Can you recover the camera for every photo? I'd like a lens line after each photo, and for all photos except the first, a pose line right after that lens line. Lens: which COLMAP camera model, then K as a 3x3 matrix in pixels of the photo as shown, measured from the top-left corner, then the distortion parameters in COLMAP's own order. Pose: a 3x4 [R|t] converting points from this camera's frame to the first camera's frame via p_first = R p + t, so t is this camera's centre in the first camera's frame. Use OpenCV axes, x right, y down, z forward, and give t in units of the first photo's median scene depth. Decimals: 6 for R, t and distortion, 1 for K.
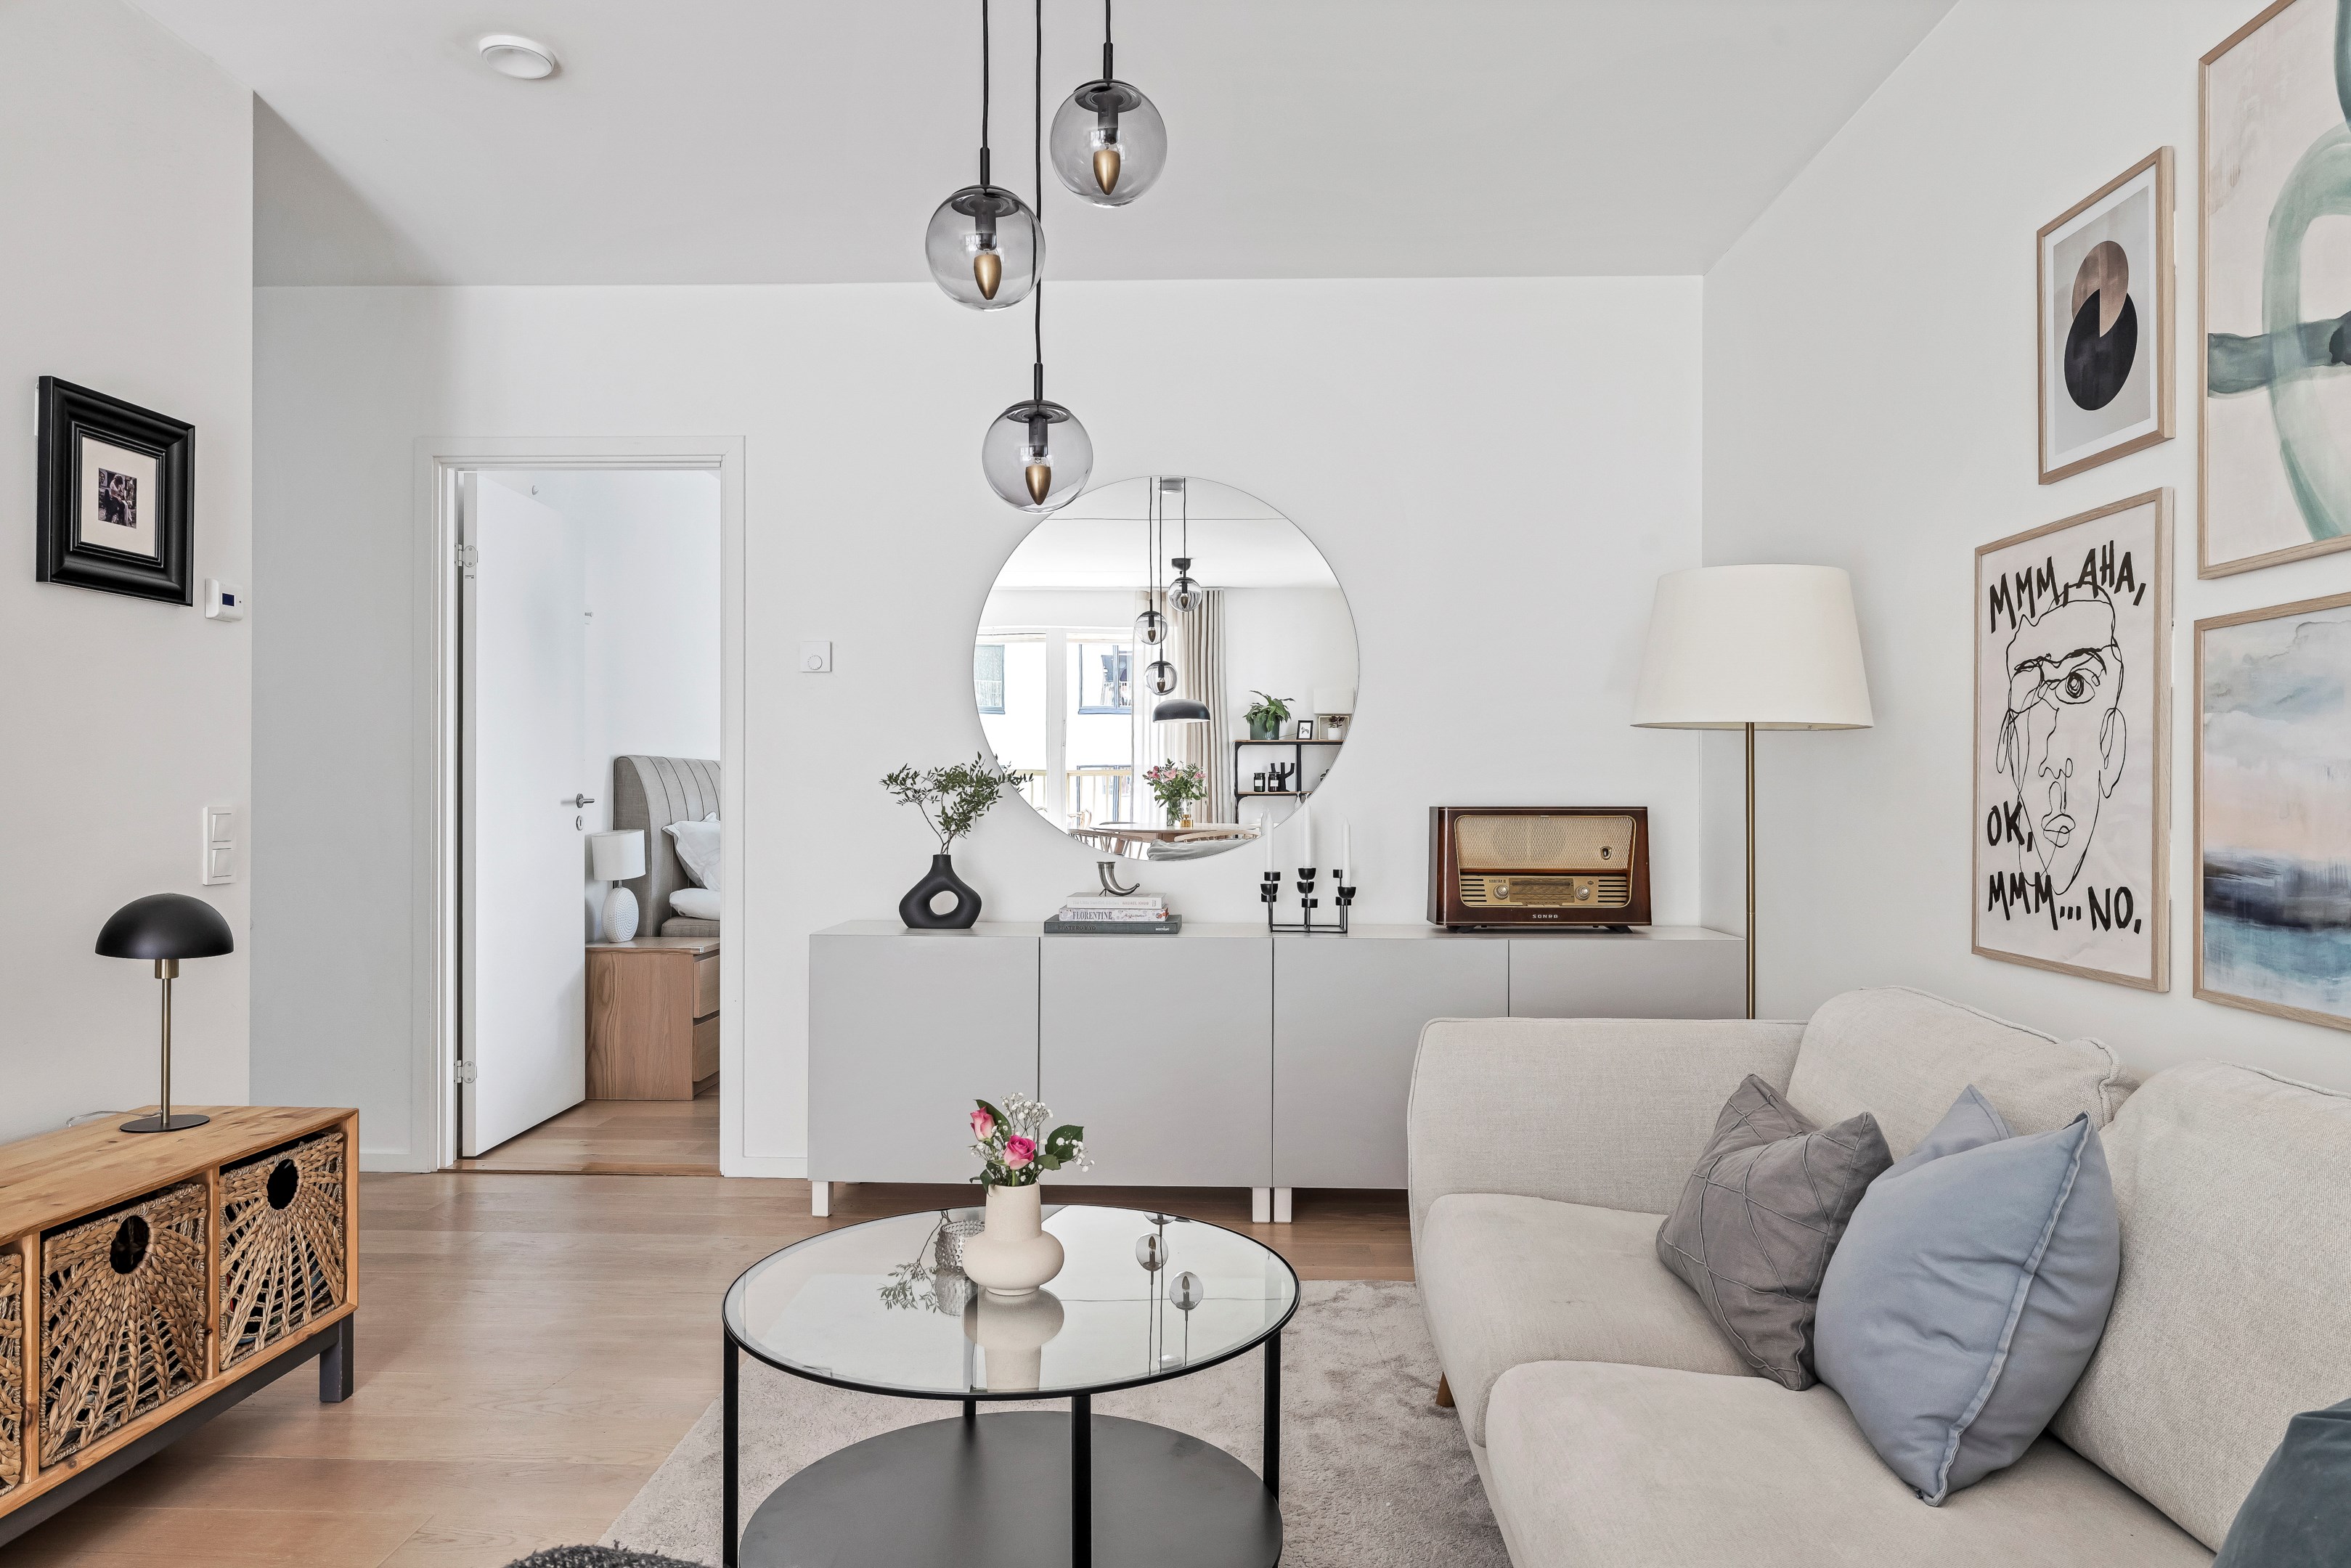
lens RADIAL K [[1508.4, 0, 1172.2], [0, 1508.4, 780.9], [0, 0, 1]] dist [-0.000281, 0.002696]
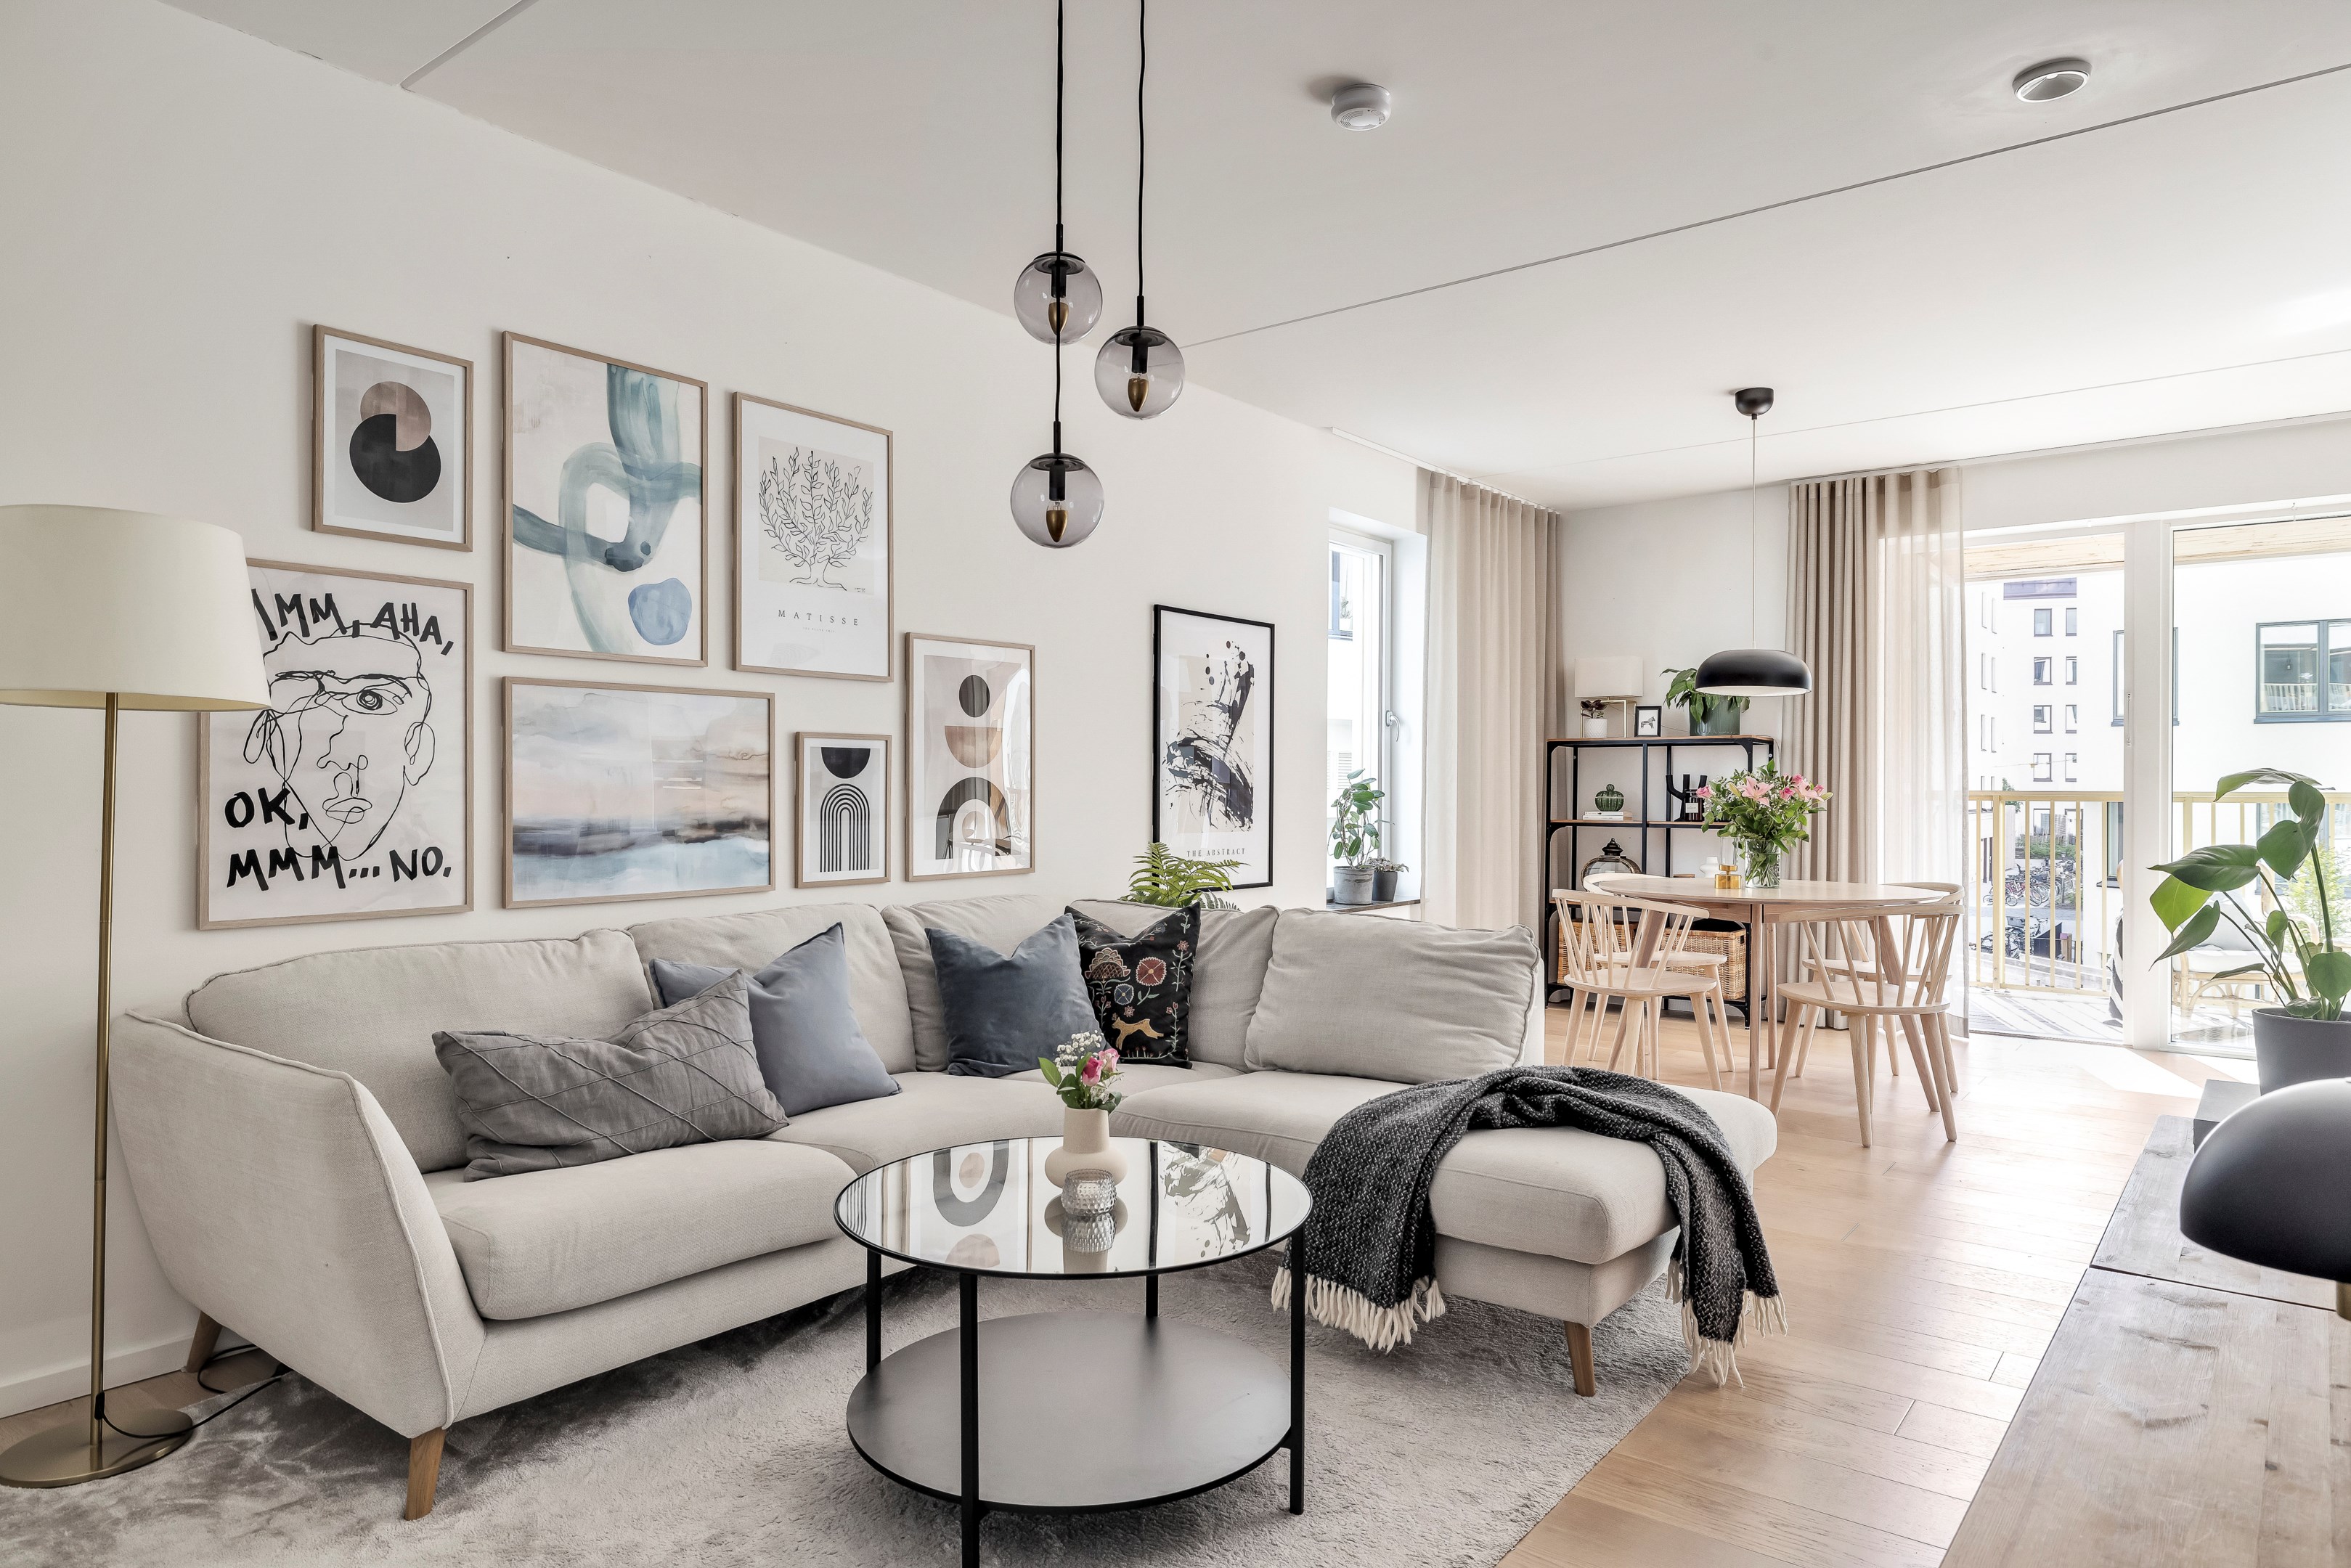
lens RADIAL K [[1415.1, 0, 1181.1], [0, 1415.1, 780.7], [0, 0, 1]] dist [0.002105, 0.003181]
pose [[-0.803253, -0.002712, 0.595631, -0.667057], [-0.011986, 0.999861, -0.011612, 0.012312], [-0.595517, -0.016466, -0.803174, 1.467898]]
